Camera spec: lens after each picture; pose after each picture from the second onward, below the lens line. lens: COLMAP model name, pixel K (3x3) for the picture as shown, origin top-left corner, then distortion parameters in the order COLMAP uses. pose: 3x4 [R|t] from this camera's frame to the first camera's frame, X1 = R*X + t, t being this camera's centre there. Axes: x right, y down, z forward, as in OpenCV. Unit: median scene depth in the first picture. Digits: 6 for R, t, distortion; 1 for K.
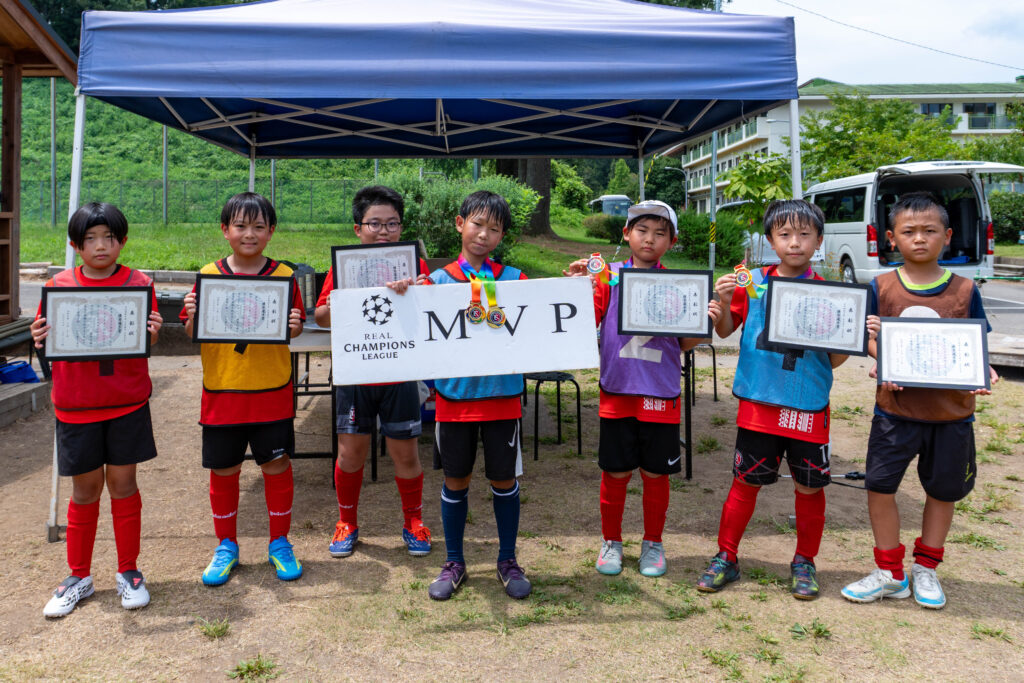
lens RADIAL K [[618.9, 0, 474.0], [0, 618.9, 270.3], [0, 0, 1]] dist [0.003376, -0.002447]
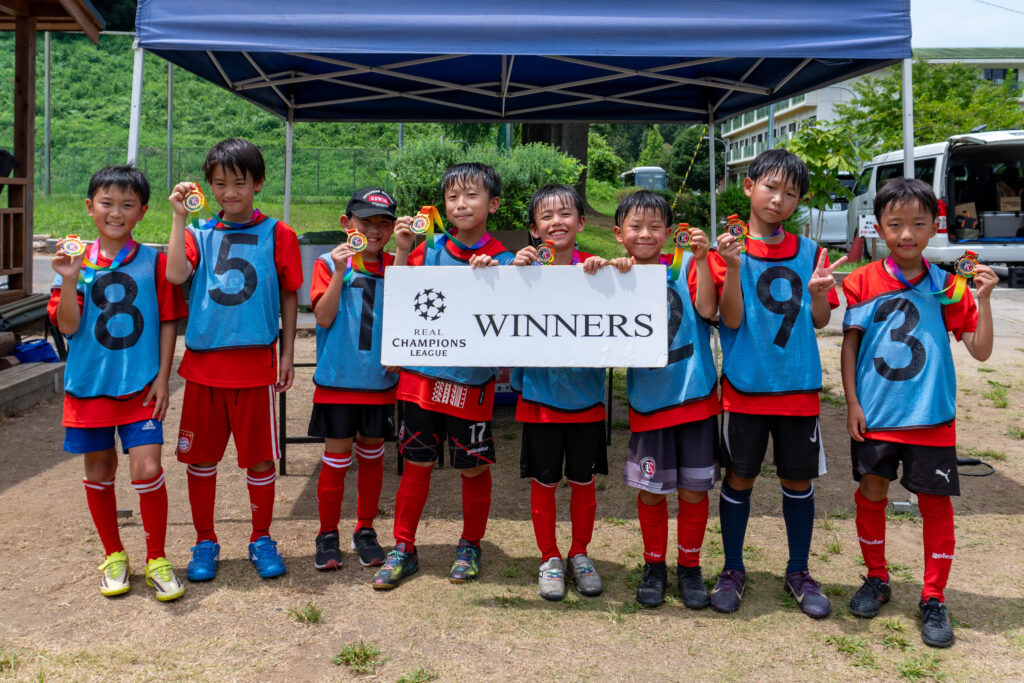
lens RADIAL K [[679.2, 0, 480.4], [0, 679.2, 252.6], [0, 0, 1]] dist [0.012721, -0.016336]
pose [[0.999963, 0.004902, 0.007074, -0.052834], [-0.004919, 0.999985, 0.002451, 0.007568], [-0.007062, -0.002486, 0.999972, -0.011252]]
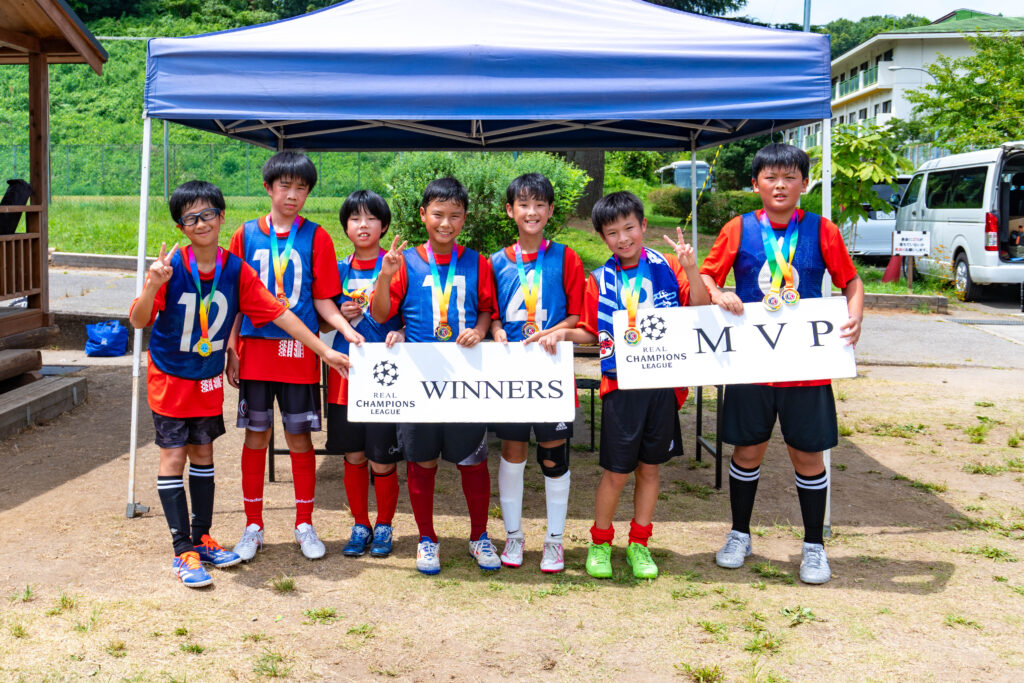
lens RADIAL K [[820.3, 0, 442.0], [0, 820.3, 273.3], [0, 0, 1]] dist [0.003014, -0.000410]
pose [[0.995907, 0.013211, -0.089418, 0.006129], [-0.009524, 0.999091, 0.041539, -0.031461], [0.089885, -0.040517, 0.995128, -0.172355]]
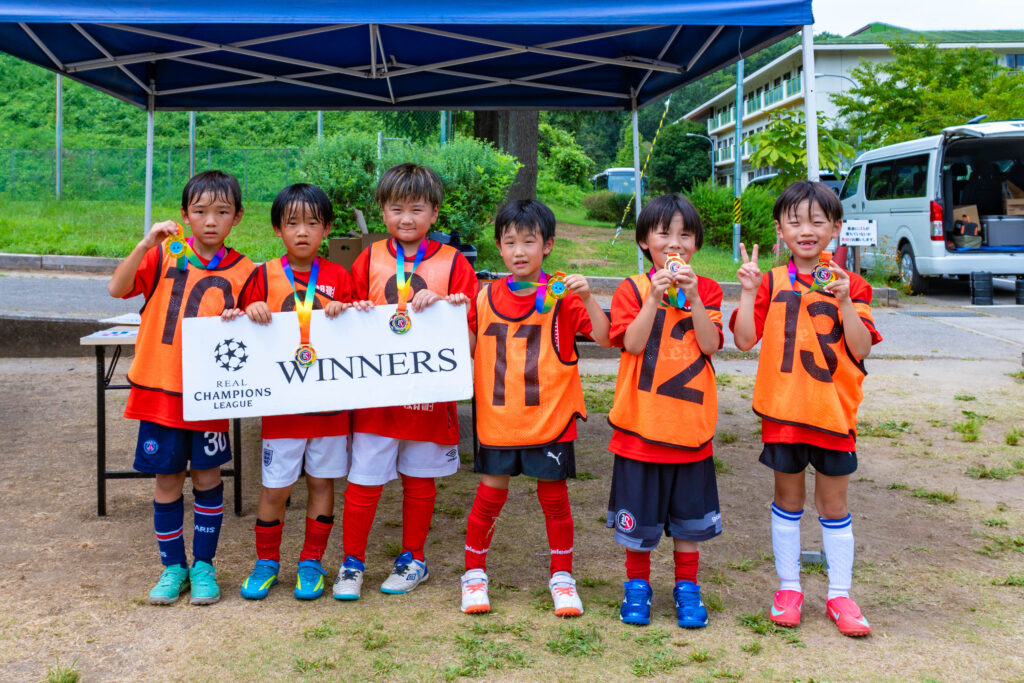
lens RADIAL K [[768.4, 0, 450.9], [0, 768.4, 263.3], [0, 0, 1]] dist [-0.008852, 0.006843]
pose [[0.999927, 0.003175, -0.011653, 0.029050], [-0.003236, 0.999981, -0.005200, 0.014413], [0.011636, 0.005237, 0.999919, 0.005172]]
